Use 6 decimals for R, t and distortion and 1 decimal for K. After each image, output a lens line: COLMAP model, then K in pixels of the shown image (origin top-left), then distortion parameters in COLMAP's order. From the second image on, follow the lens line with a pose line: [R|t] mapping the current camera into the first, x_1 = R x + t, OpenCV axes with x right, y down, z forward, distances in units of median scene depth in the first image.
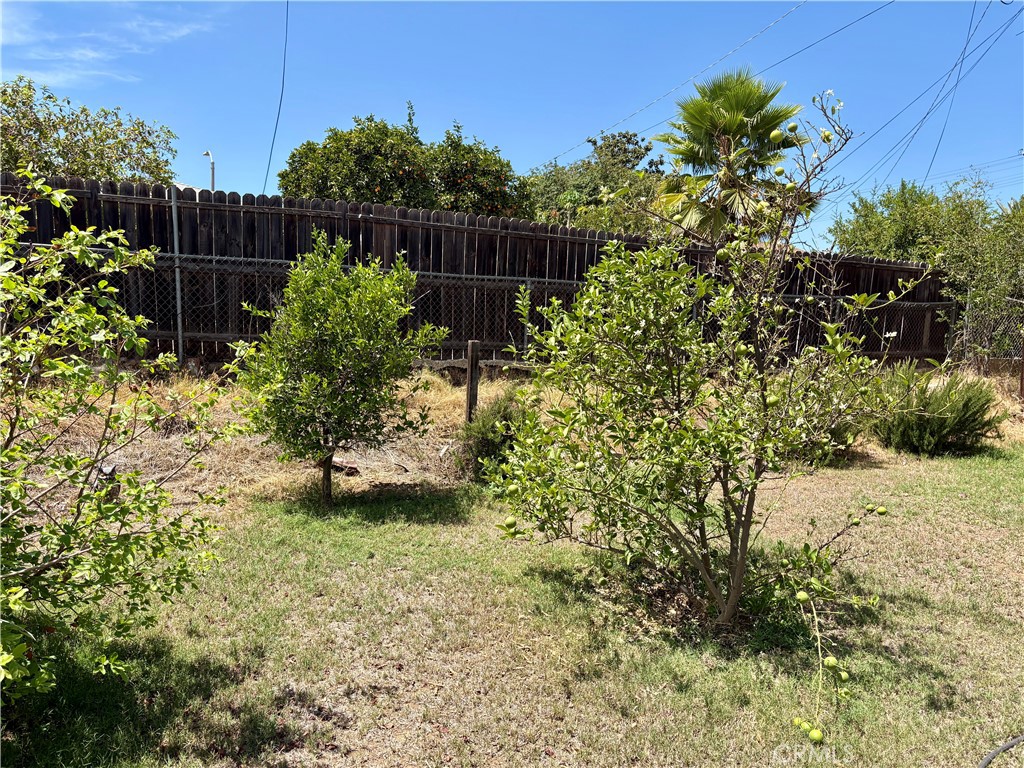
lens RADIAL K [[770.8, 0, 513.9], [0, 770.8, 383.8], [0, 0, 1]] dist [0.051832, -0.067067]
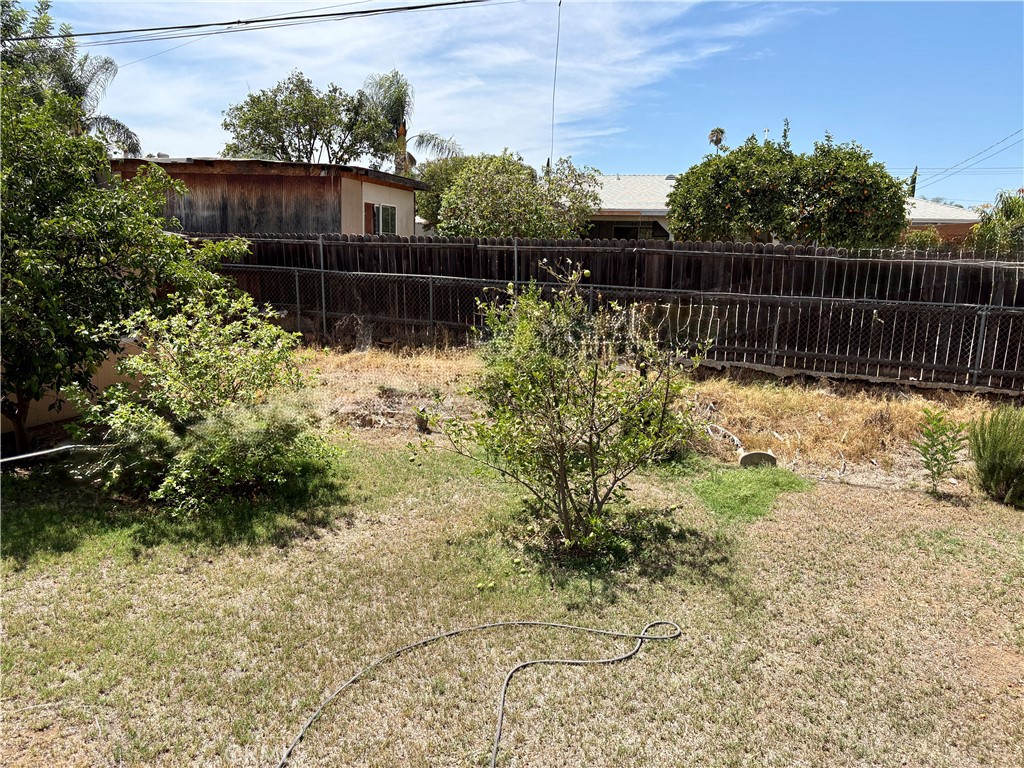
lens RADIAL K [[770.8, 0, 513.1], [0, 770.8, 383.6], [0, 0, 1]] dist [0.051832, -0.067067]
pose [[0.722024, 0.109429, -0.683159, 0.425391], [-0.067187, 0.993836, 0.088185, -0.062548], [0.688598, -0.017773, 0.724926, -0.096588]]
